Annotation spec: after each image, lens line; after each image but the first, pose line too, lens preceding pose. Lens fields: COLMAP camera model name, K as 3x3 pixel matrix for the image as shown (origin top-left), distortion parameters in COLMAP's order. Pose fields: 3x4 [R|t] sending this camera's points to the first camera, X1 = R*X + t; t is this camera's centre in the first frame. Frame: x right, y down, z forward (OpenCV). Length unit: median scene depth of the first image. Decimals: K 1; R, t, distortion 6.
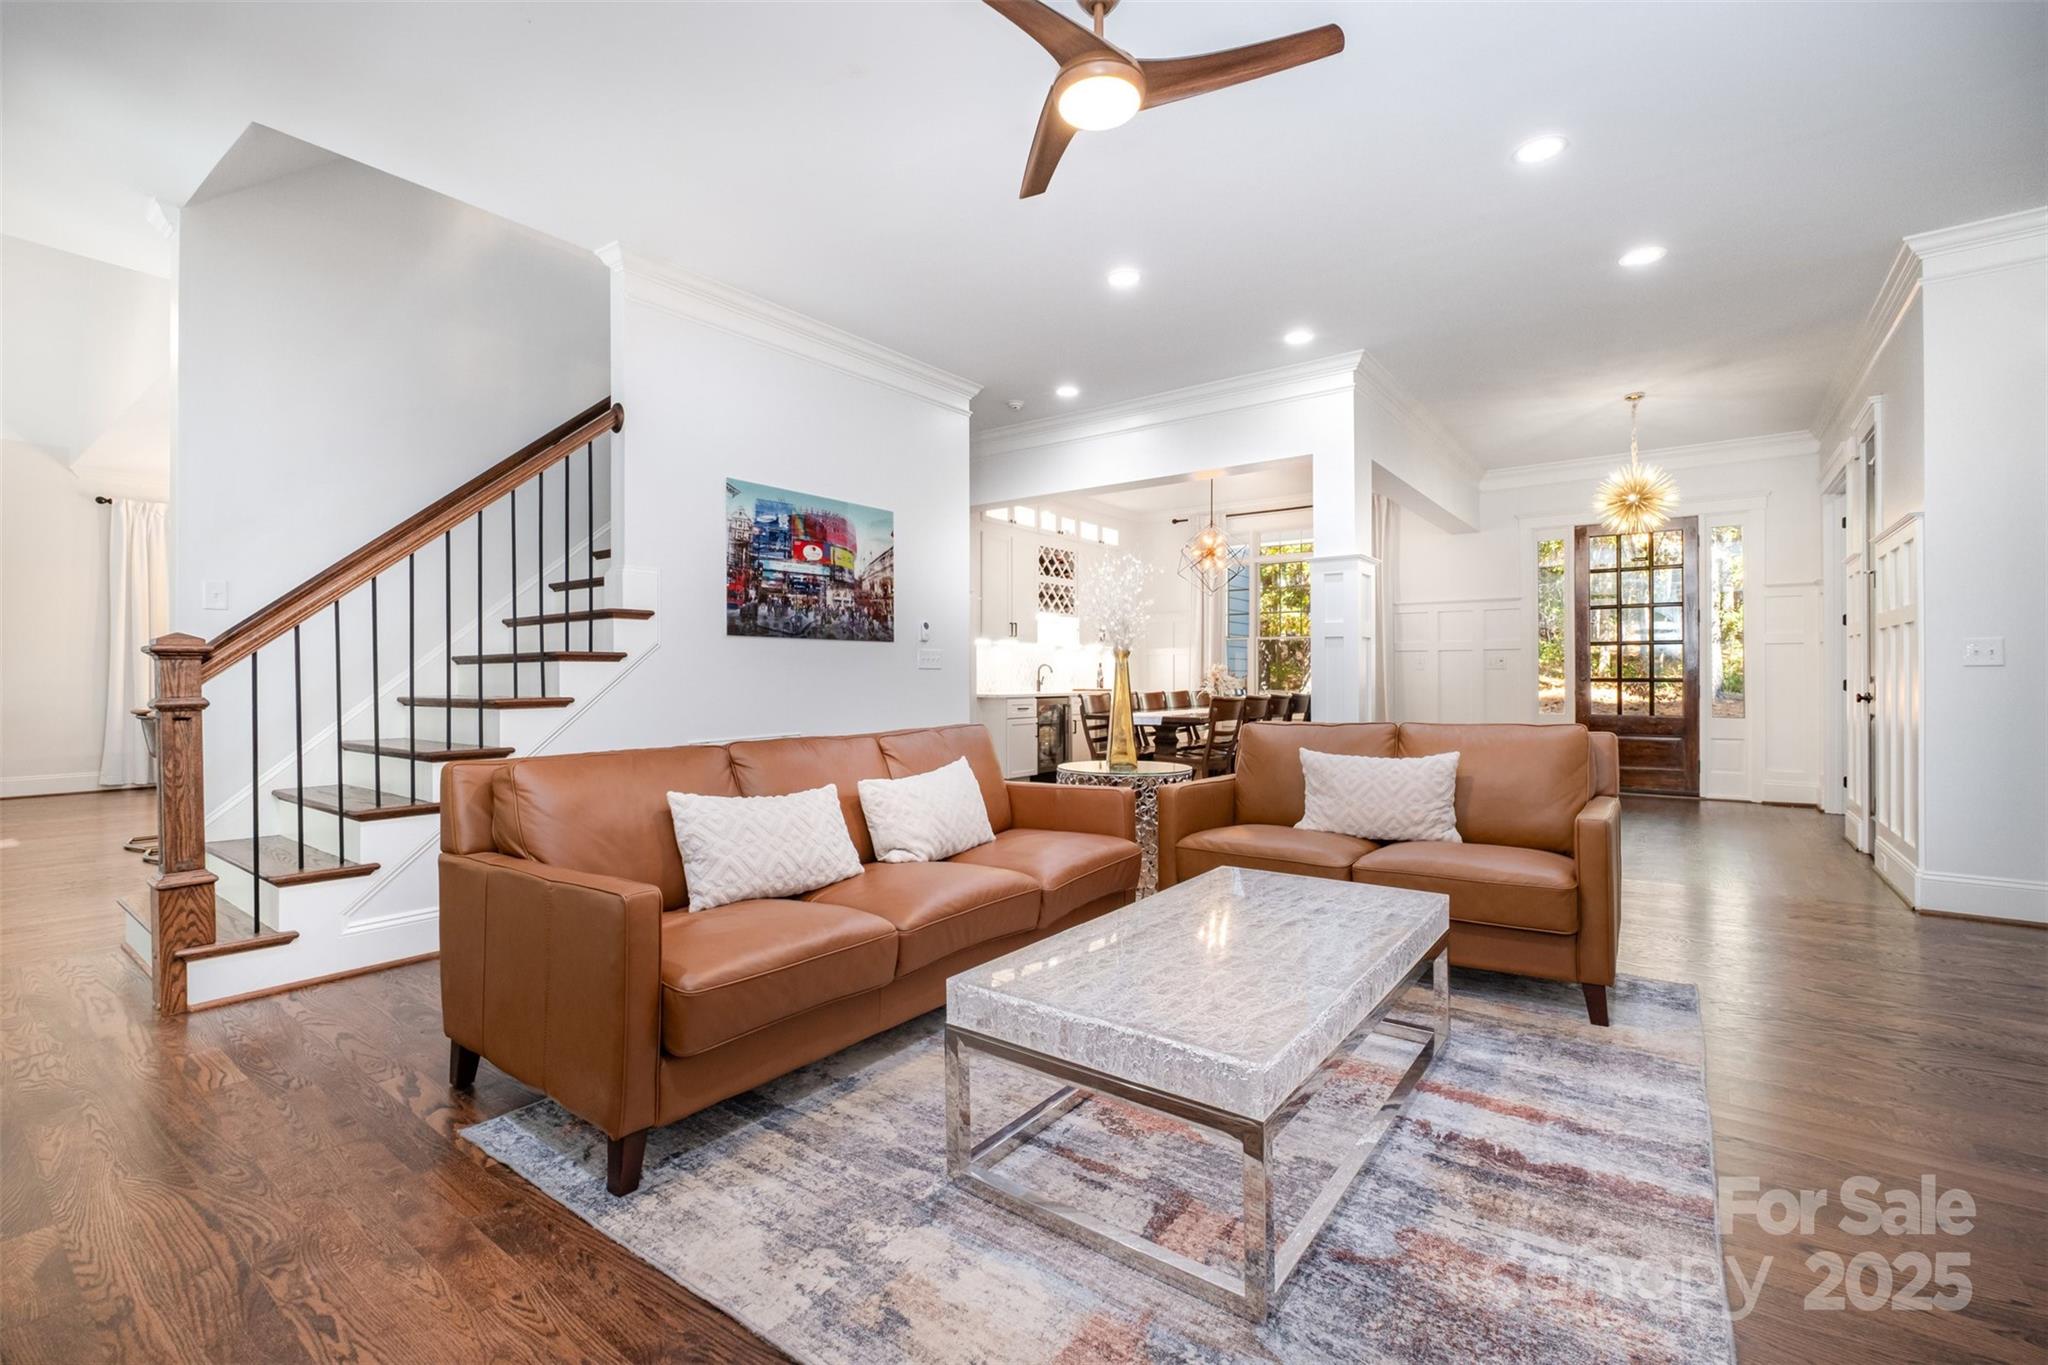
lens RADIAL K [[904.1, 0, 969.8], [0, 904.1, 668.5], [0, 0, 1]] dist [-0.002639, -0.000341]
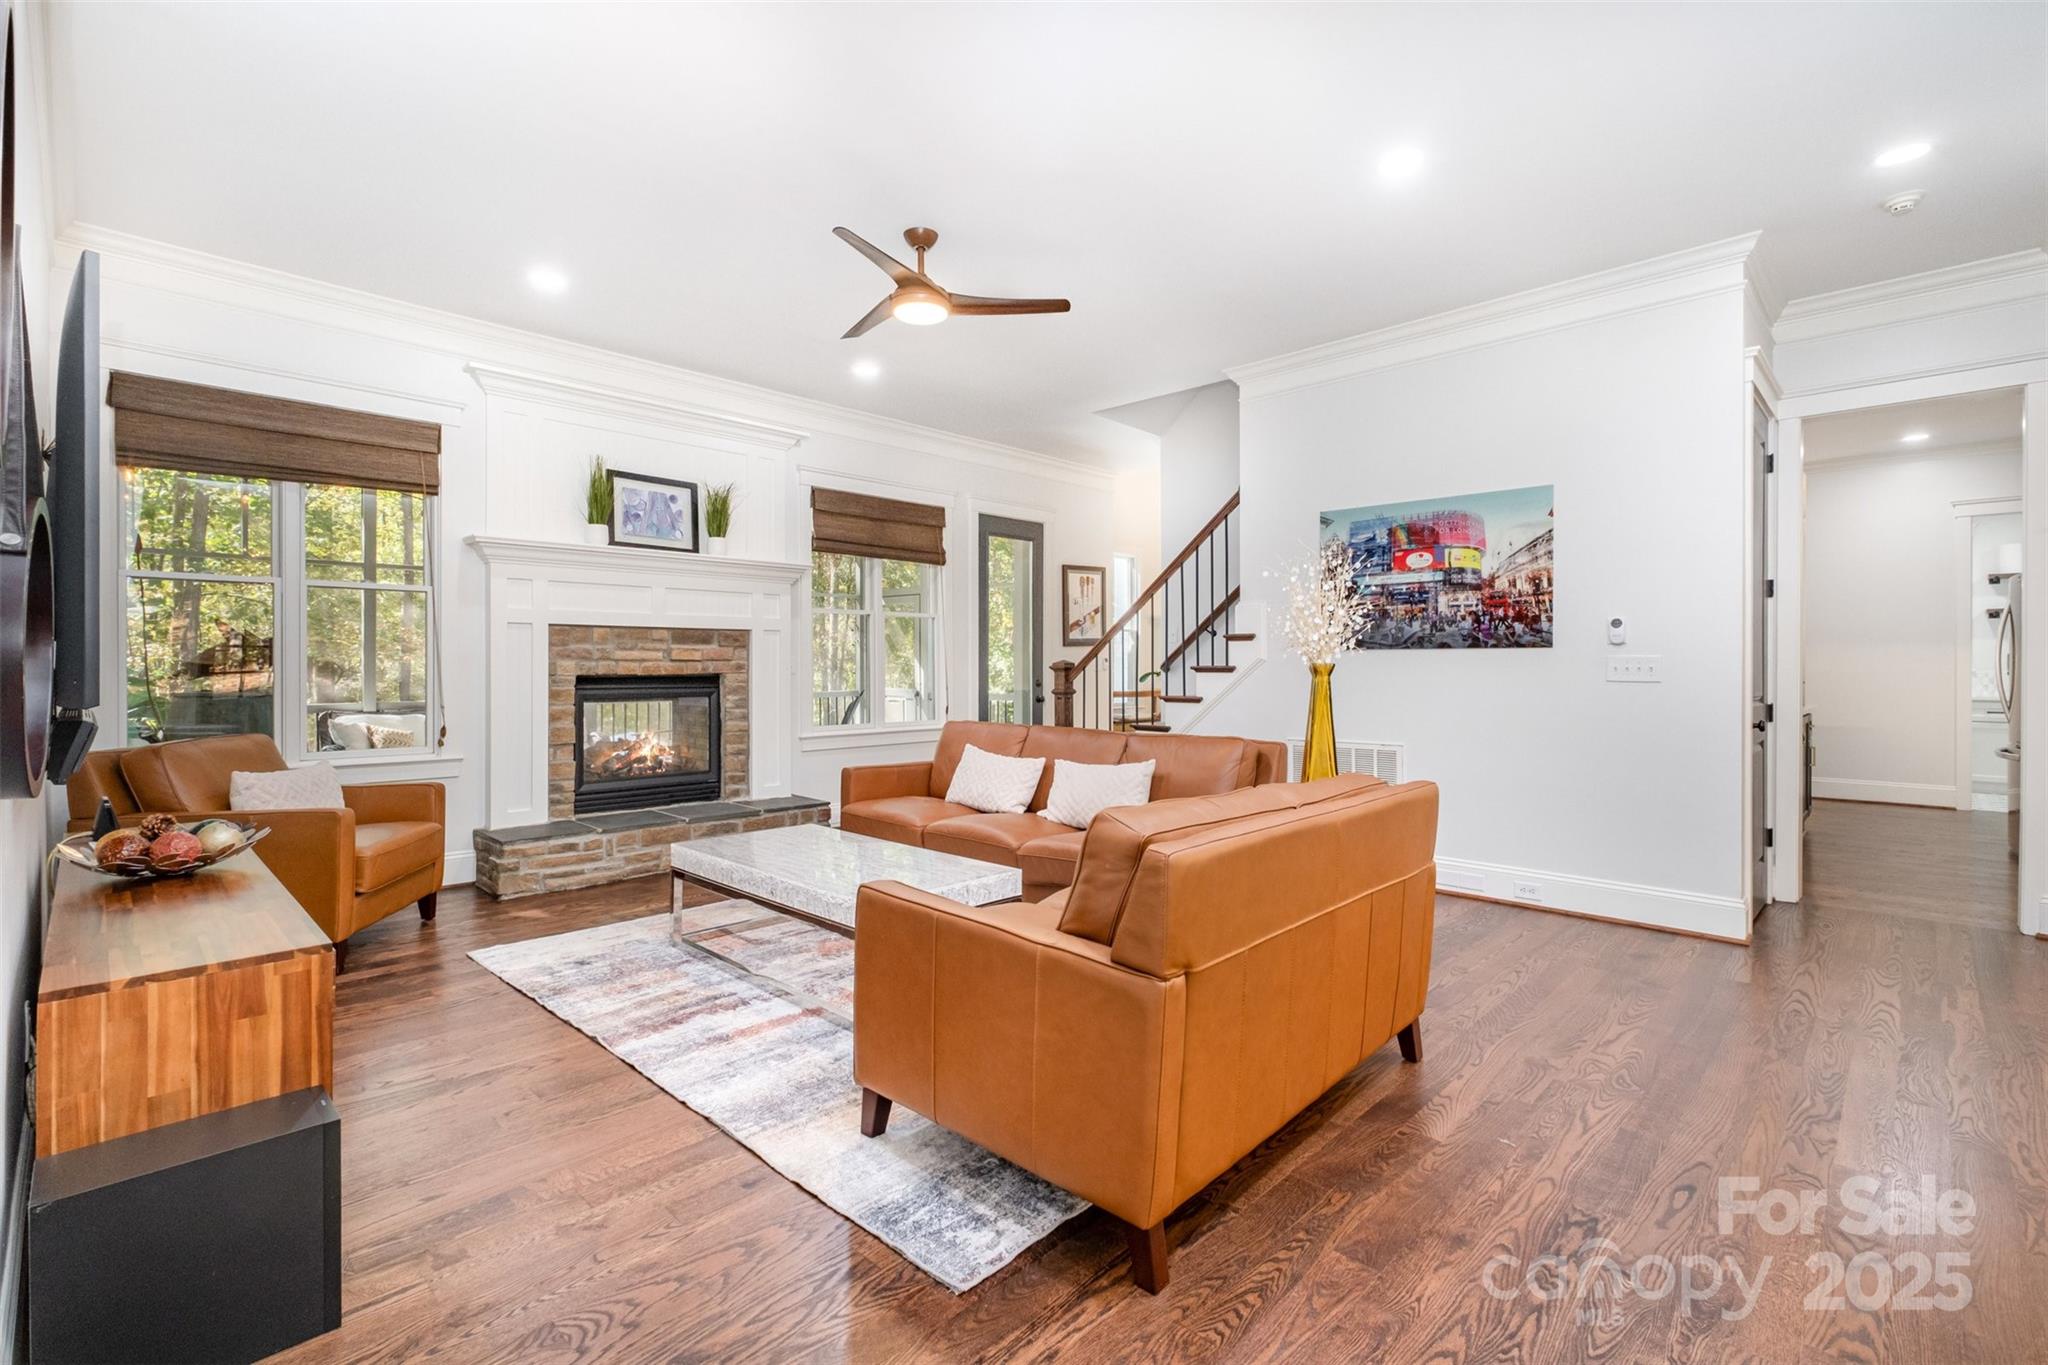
lens RADIAL K [[904.1, 0, 1022.4], [0, 904.1, 668.0], [0, 0, 1]] dist [-0.002639, -0.000341]
pose [[-0.096766, 0.005667, -0.995291, 0.802787], [0.003702, 0.999979, 0.005334, -0.018549], [0.995300, -0.003168, -0.096785, 0.649397]]
